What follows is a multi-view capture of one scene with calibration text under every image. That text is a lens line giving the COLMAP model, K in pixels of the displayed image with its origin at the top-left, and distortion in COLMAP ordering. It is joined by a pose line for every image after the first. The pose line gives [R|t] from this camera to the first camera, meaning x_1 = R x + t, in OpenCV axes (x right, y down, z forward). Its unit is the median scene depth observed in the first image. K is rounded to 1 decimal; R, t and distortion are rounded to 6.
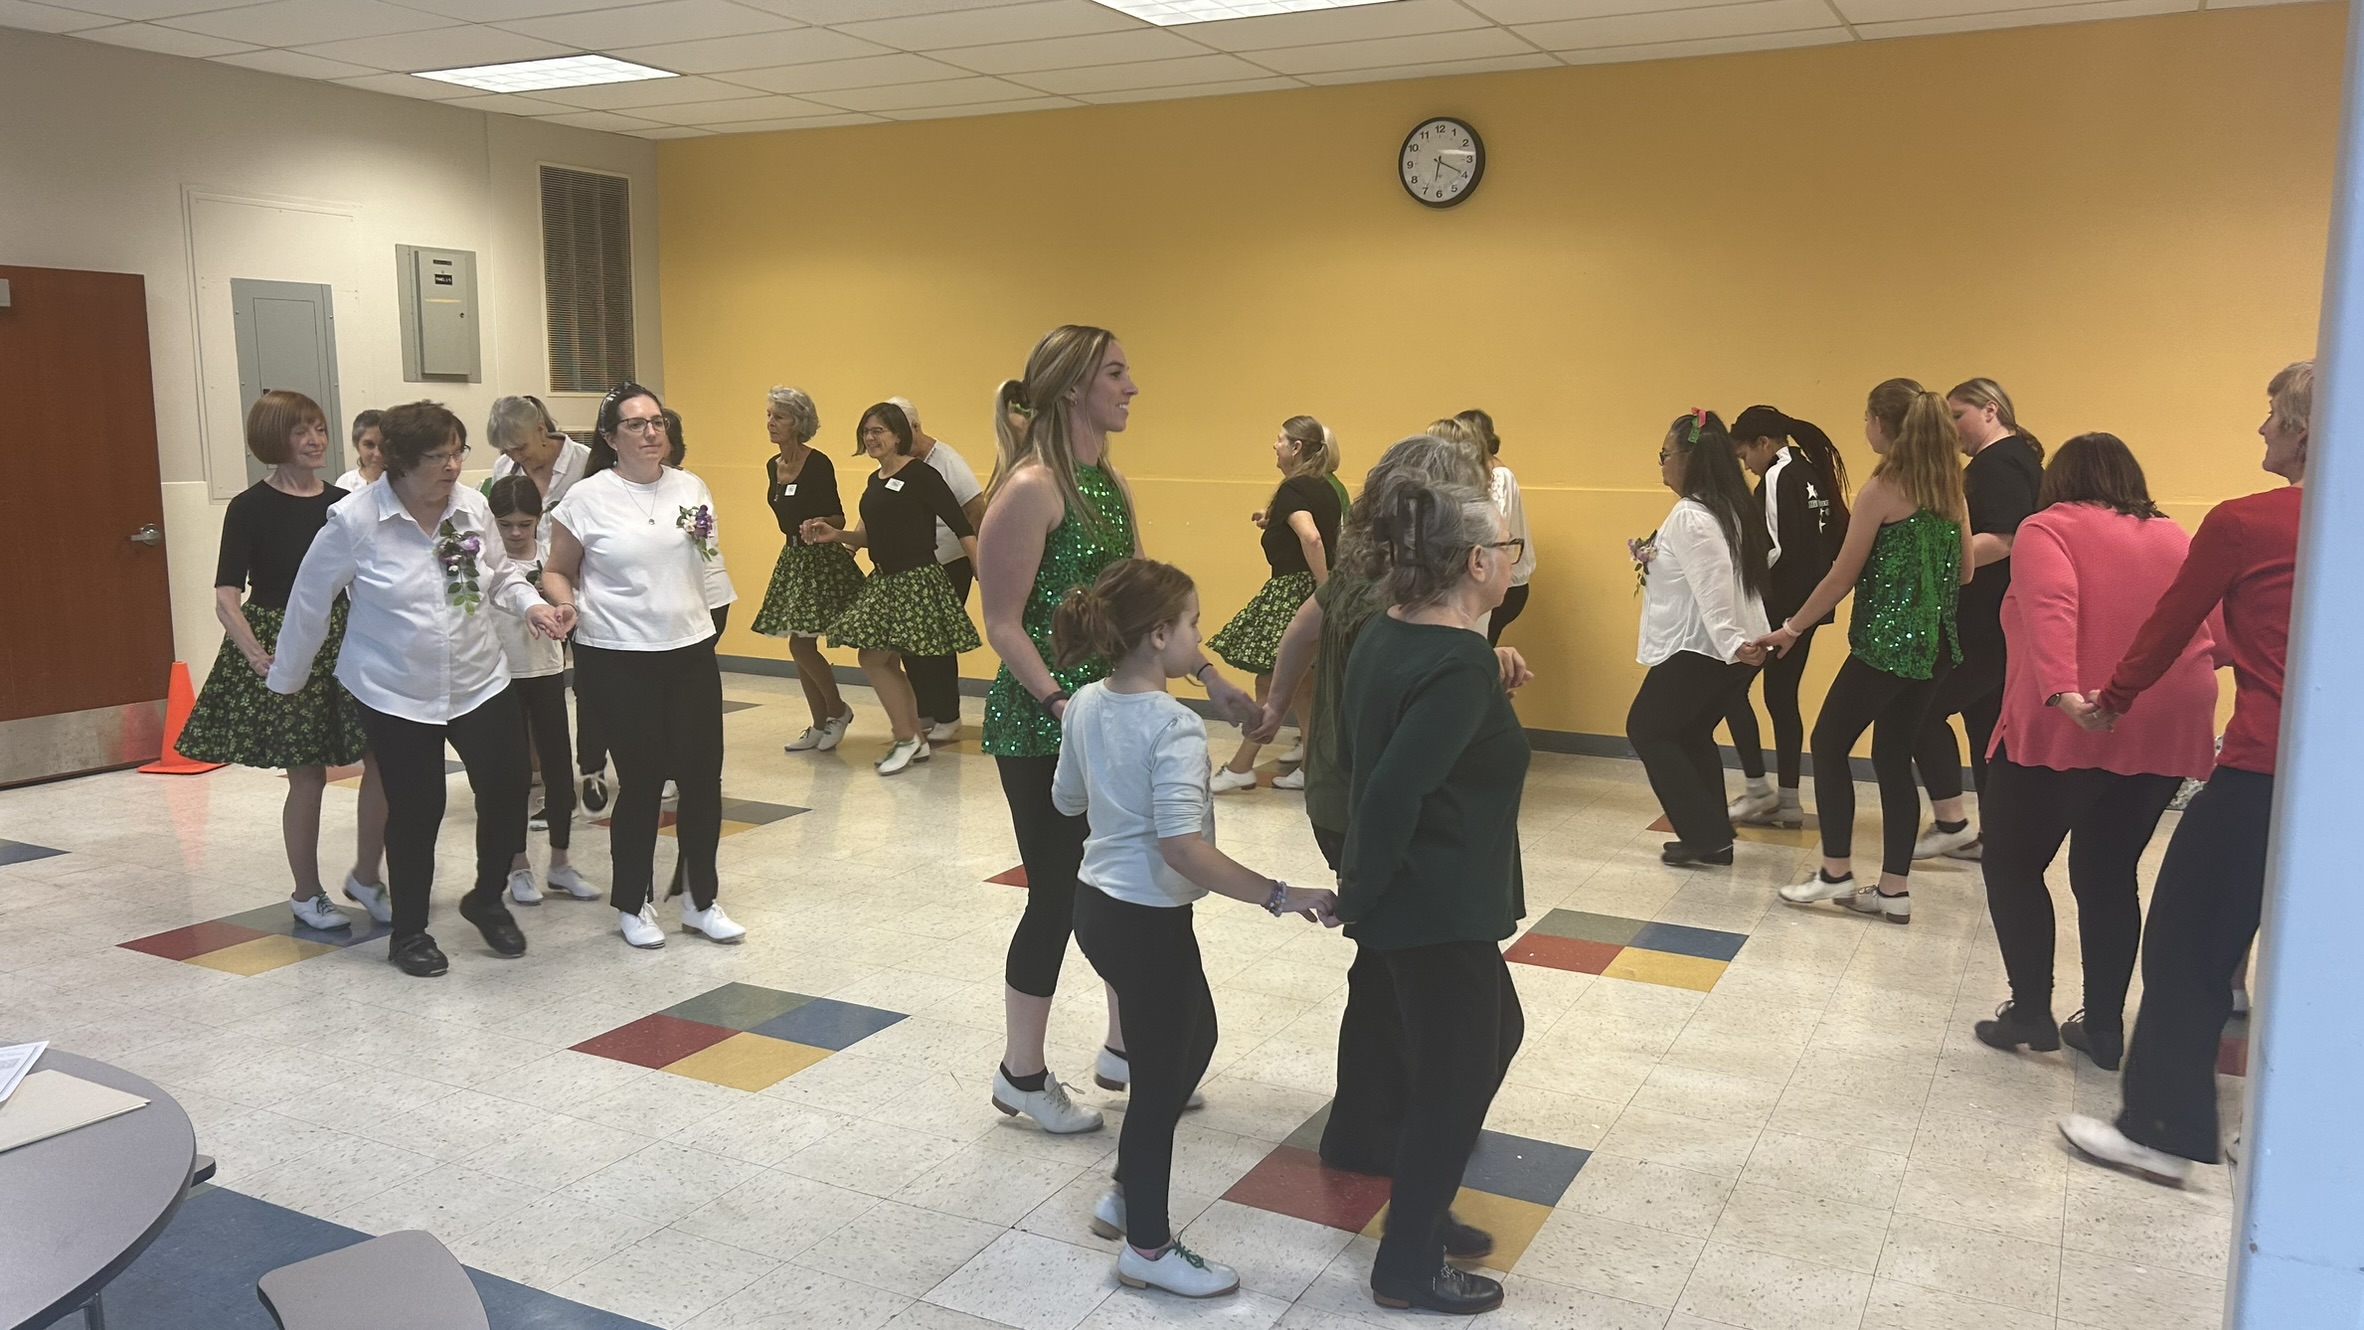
lens RADIAL K [[1768.6, 0, 1193.0], [0, 1768.6, 666.5], [0, 0, 1]] dist [0.050629, -0.055360]
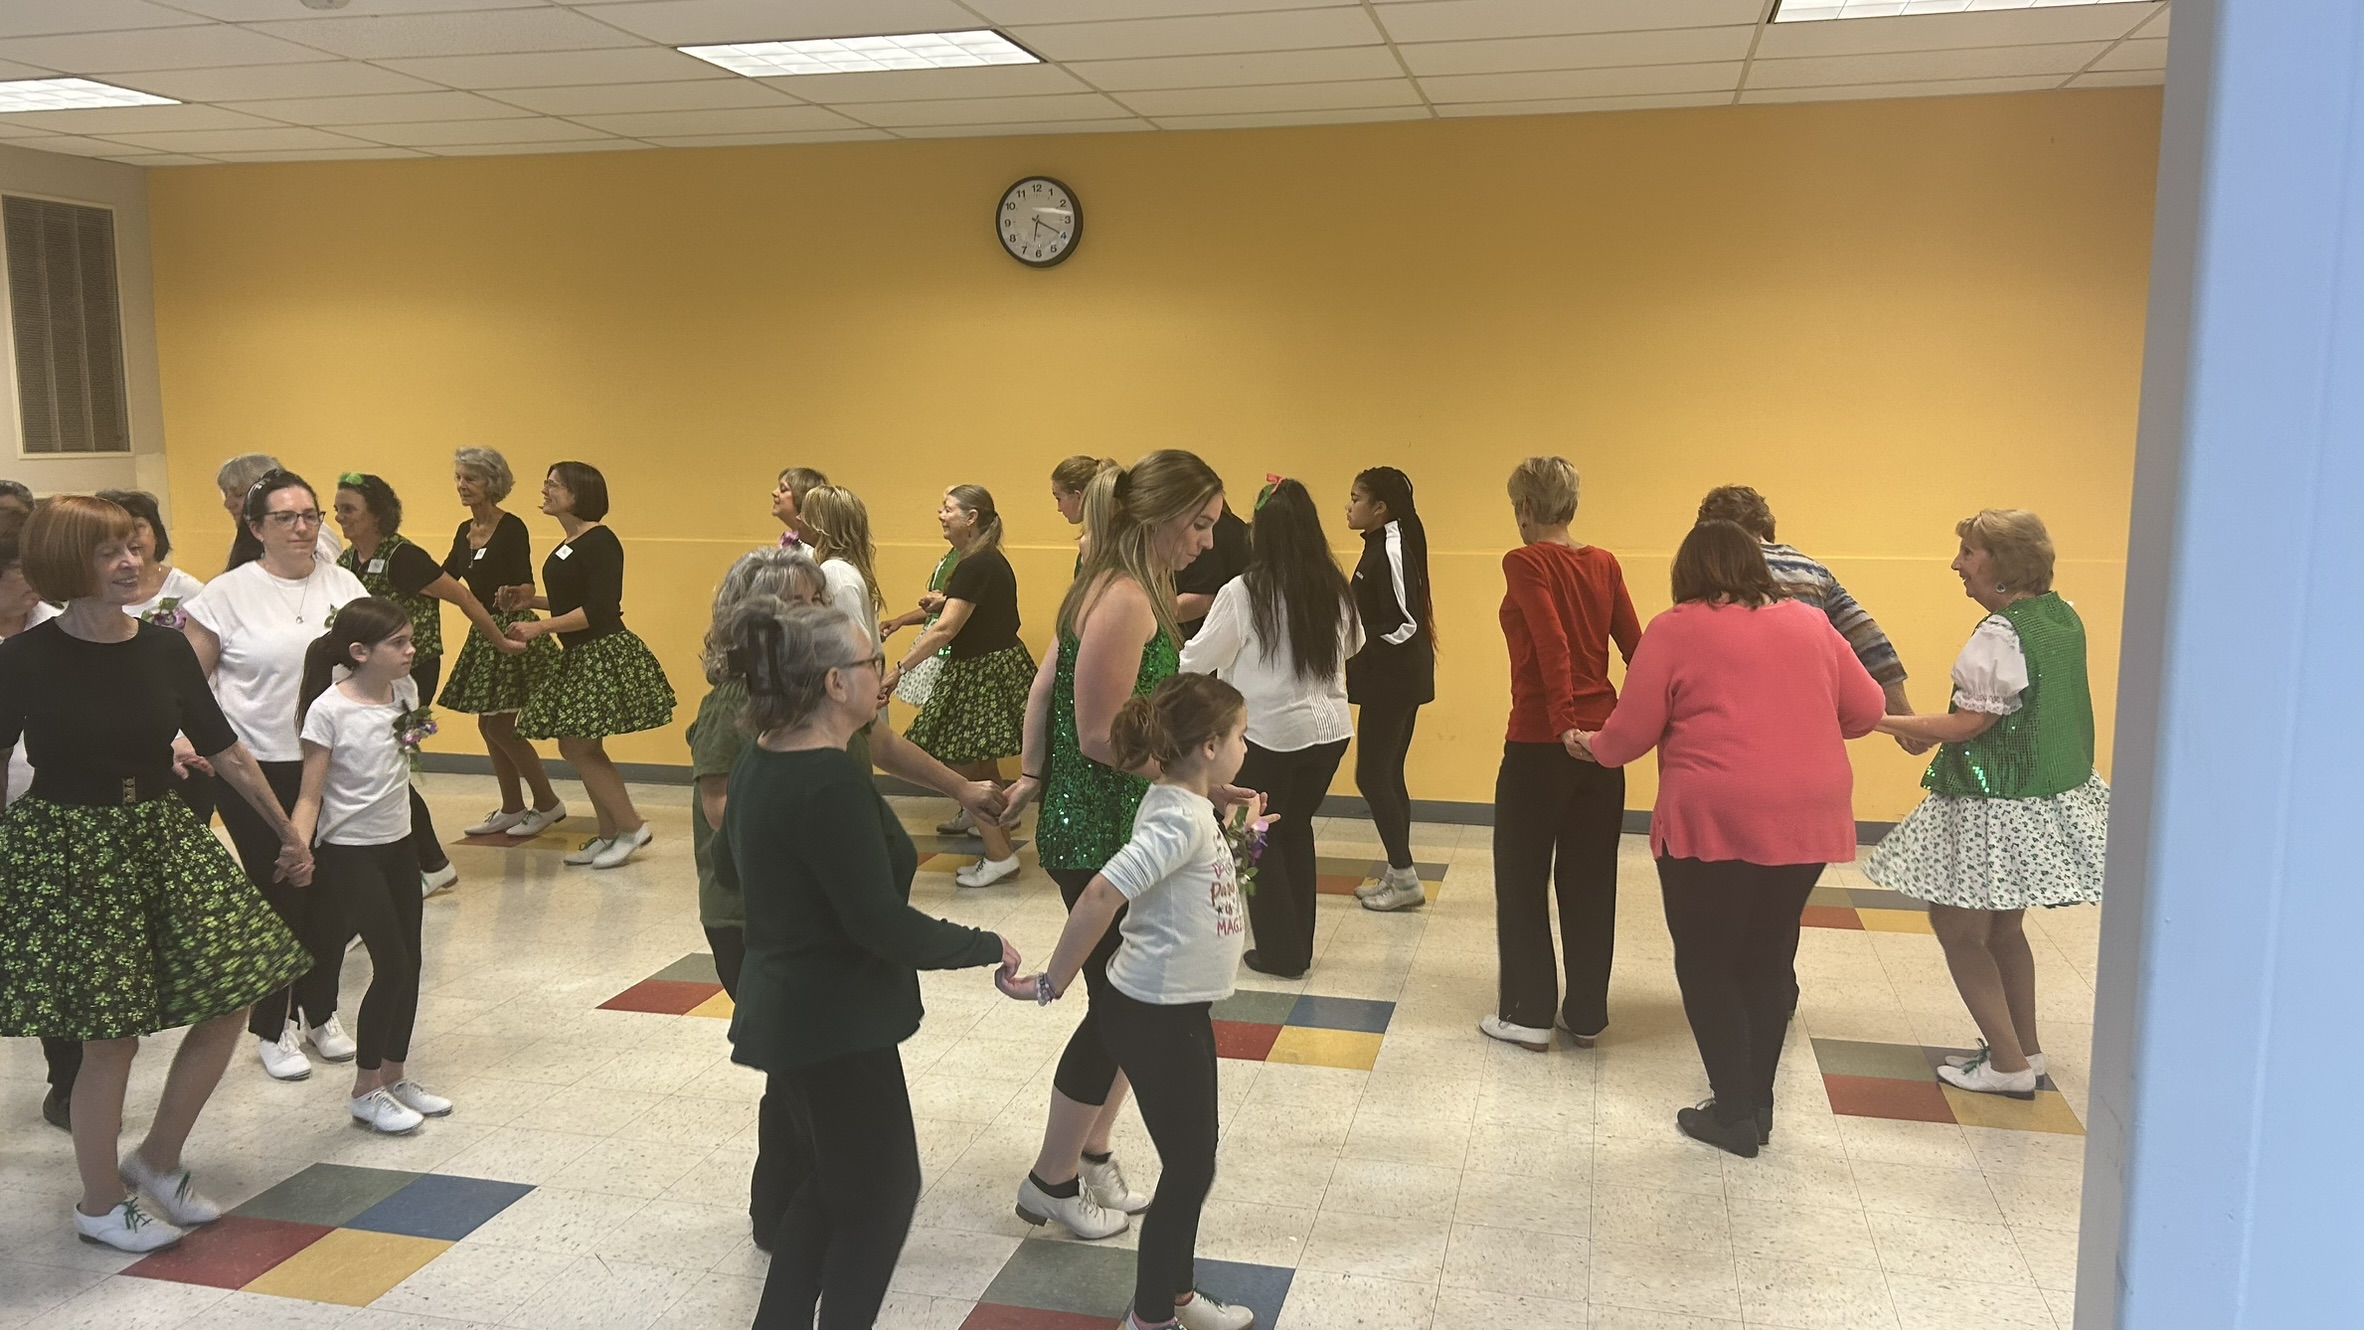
lens RADIAL K [[1768.6, 0, 1177.6], [0, 1768.6, 667.8], [0, 0, 1]] dist [0.050629, -0.055360]
pose [[0.970579, -0.035527, 0.238148, -0.031466], [0.038343, 0.999239, -0.007204, -0.028090], [-0.237710, 0.016124, 0.971202, 0.028011]]
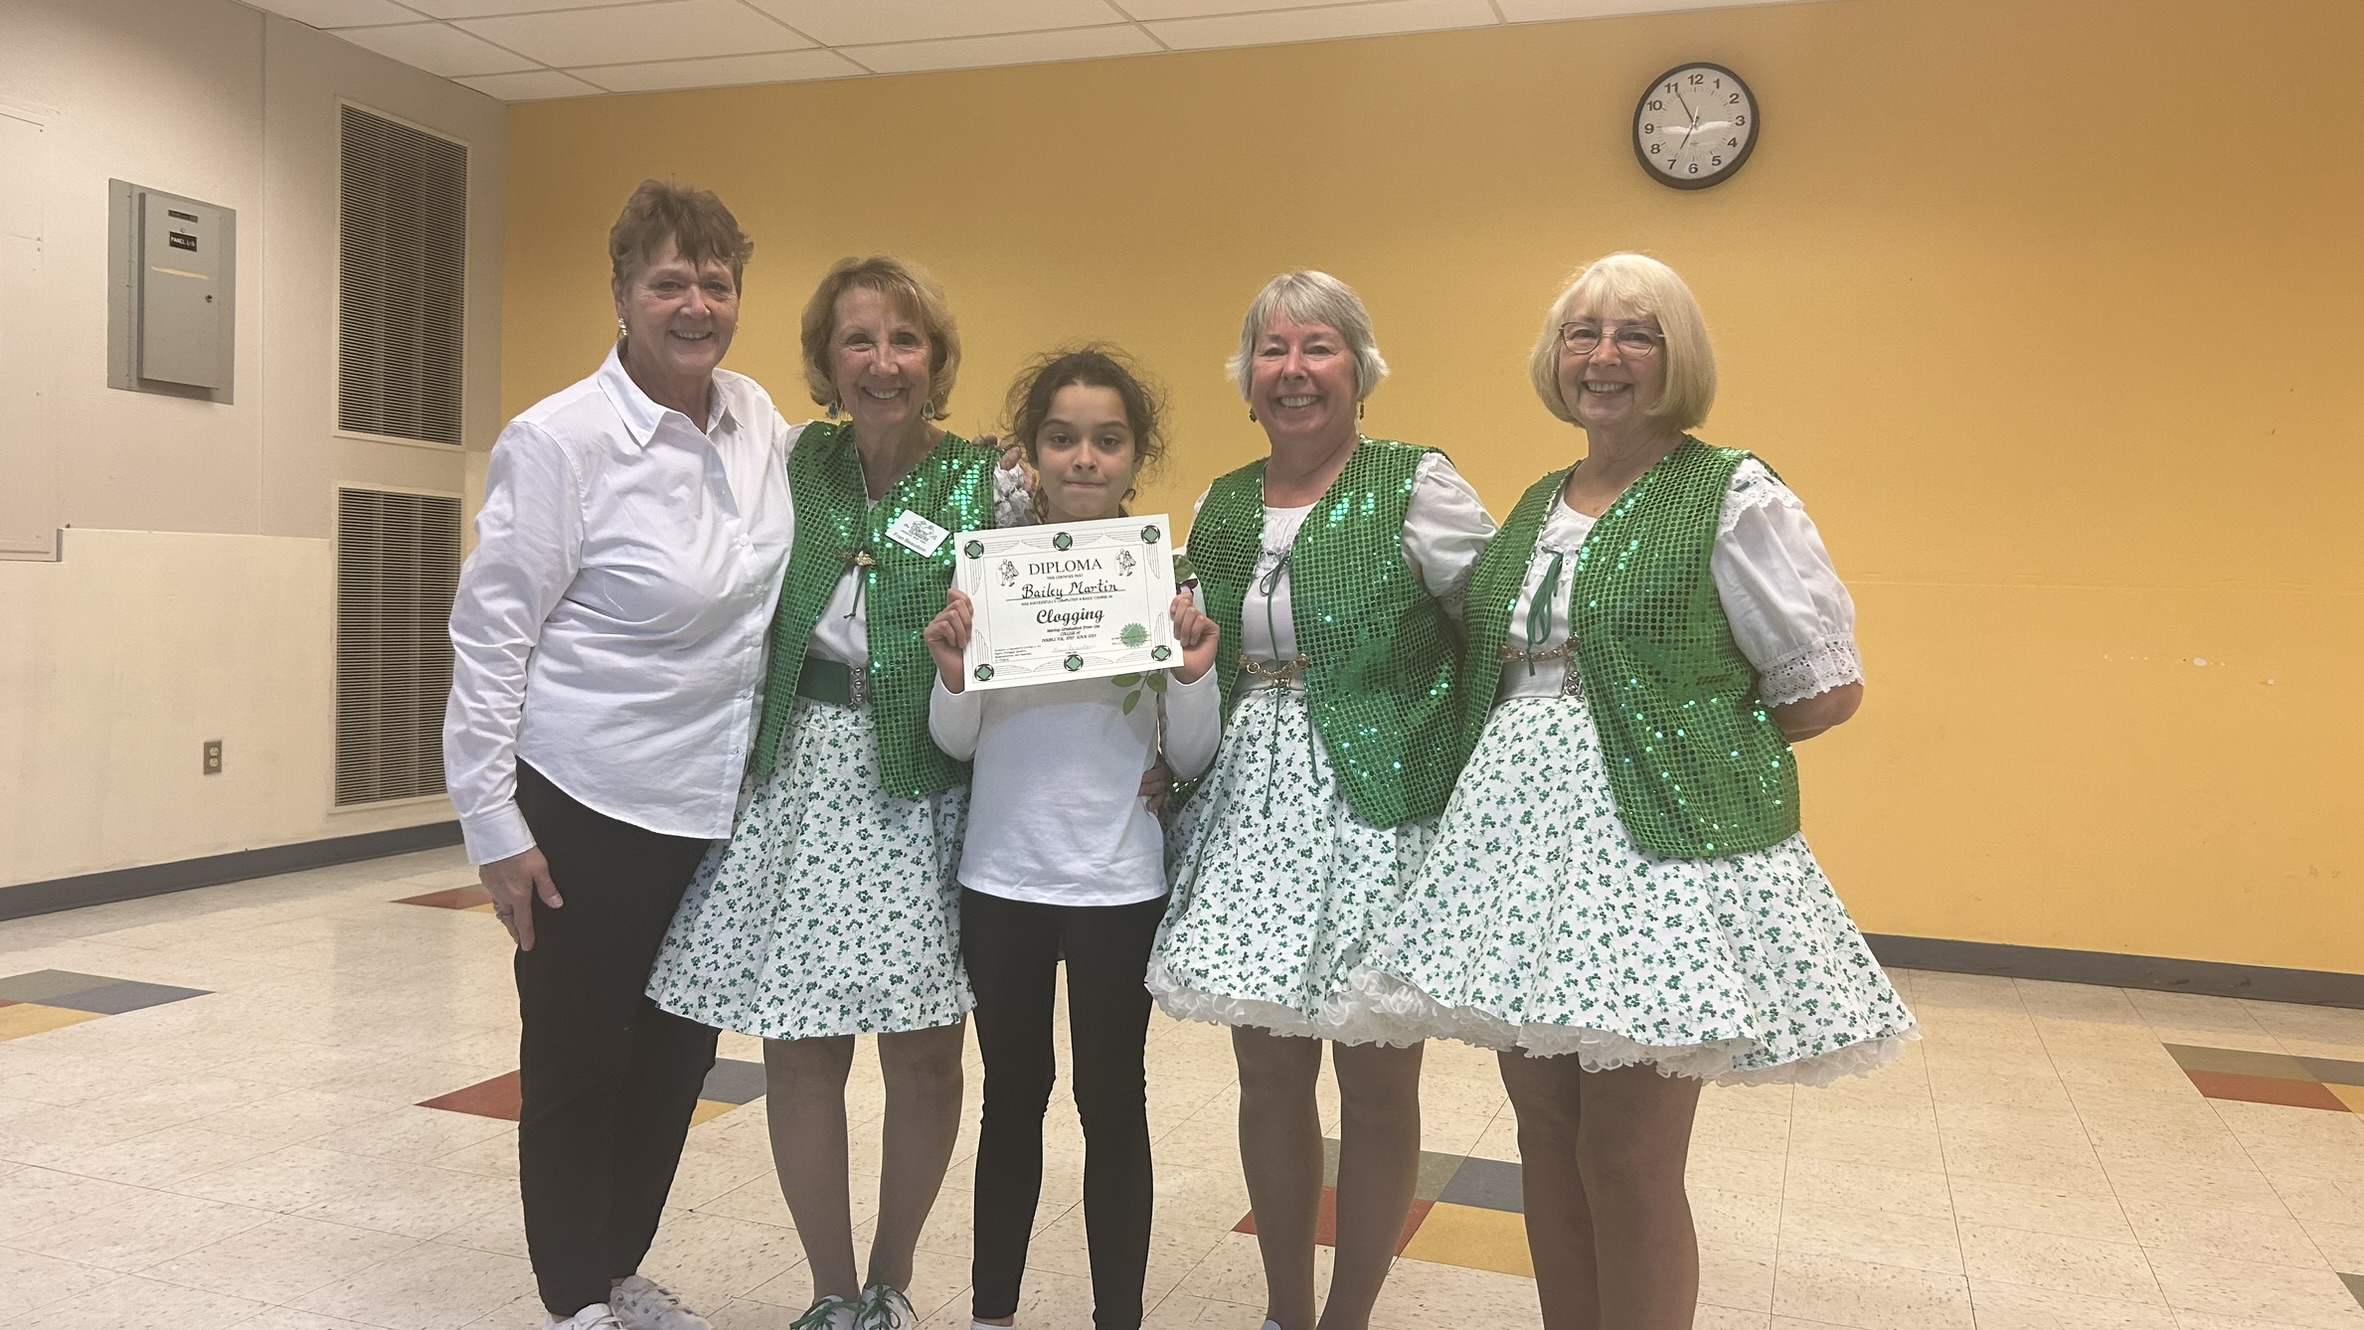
lens RADIAL K [[1768.6, 0, 1201.6], [0, 1768.6, 674.2], [0, 0, 1]] dist [0.050629, -0.055360]
pose [[0.990312, 0.021219, 0.137231, -0.164342], [-0.006905, 0.994559, -0.103950, 0.011559], [-0.138690, 0.101995, 0.985070, 0.381197]]
